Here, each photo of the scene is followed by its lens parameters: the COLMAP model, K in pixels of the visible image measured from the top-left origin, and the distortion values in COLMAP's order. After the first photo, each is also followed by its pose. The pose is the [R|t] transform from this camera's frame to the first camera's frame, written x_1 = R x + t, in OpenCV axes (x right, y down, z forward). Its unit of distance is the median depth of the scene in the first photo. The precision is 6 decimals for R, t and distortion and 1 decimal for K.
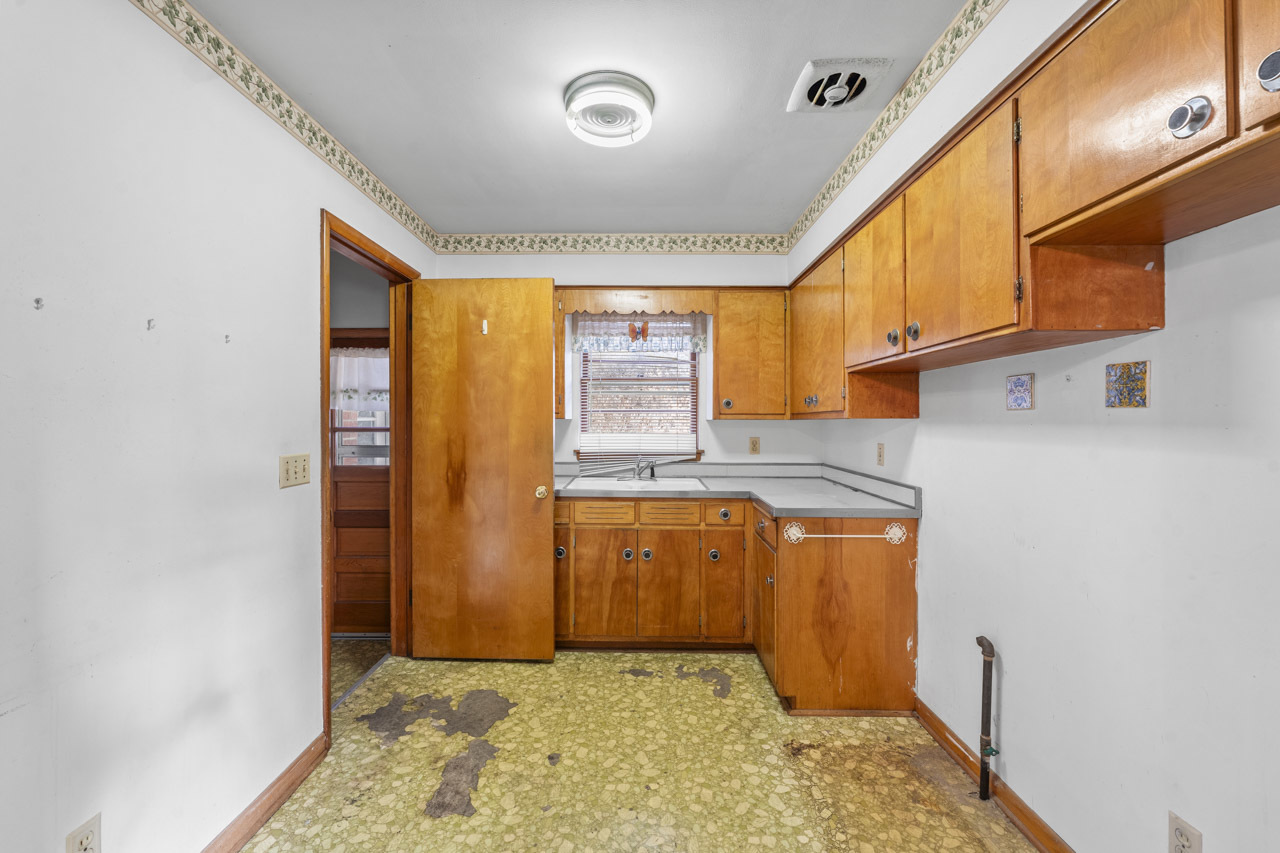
lens RADIAL K [[518.1, 0, 637.1], [0, 518.1, 420.8], [0, 0, 1]] dist [0.000978, -0.000020]
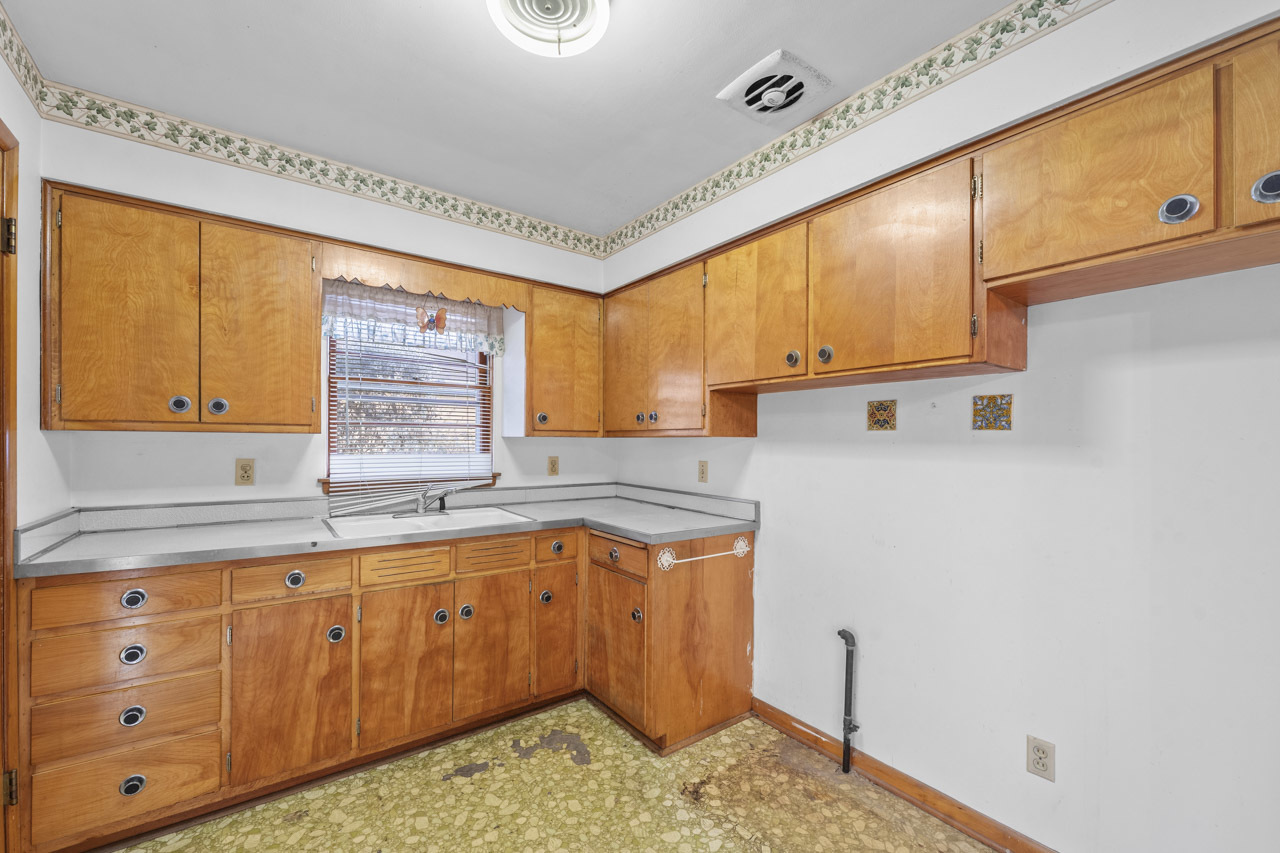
lens RADIAL K [[521.6, 0, 640.9], [0, 521.6, 442.3], [0, 0, 1]] dist [-0.000019, -0.000082]
pose [[0.797683, 0.001040, 0.603077, -0.285729], [-0.005770, 0.999966, 0.005908, 0.000902], [-0.603050, -0.008193, 0.797661, 0.271653]]
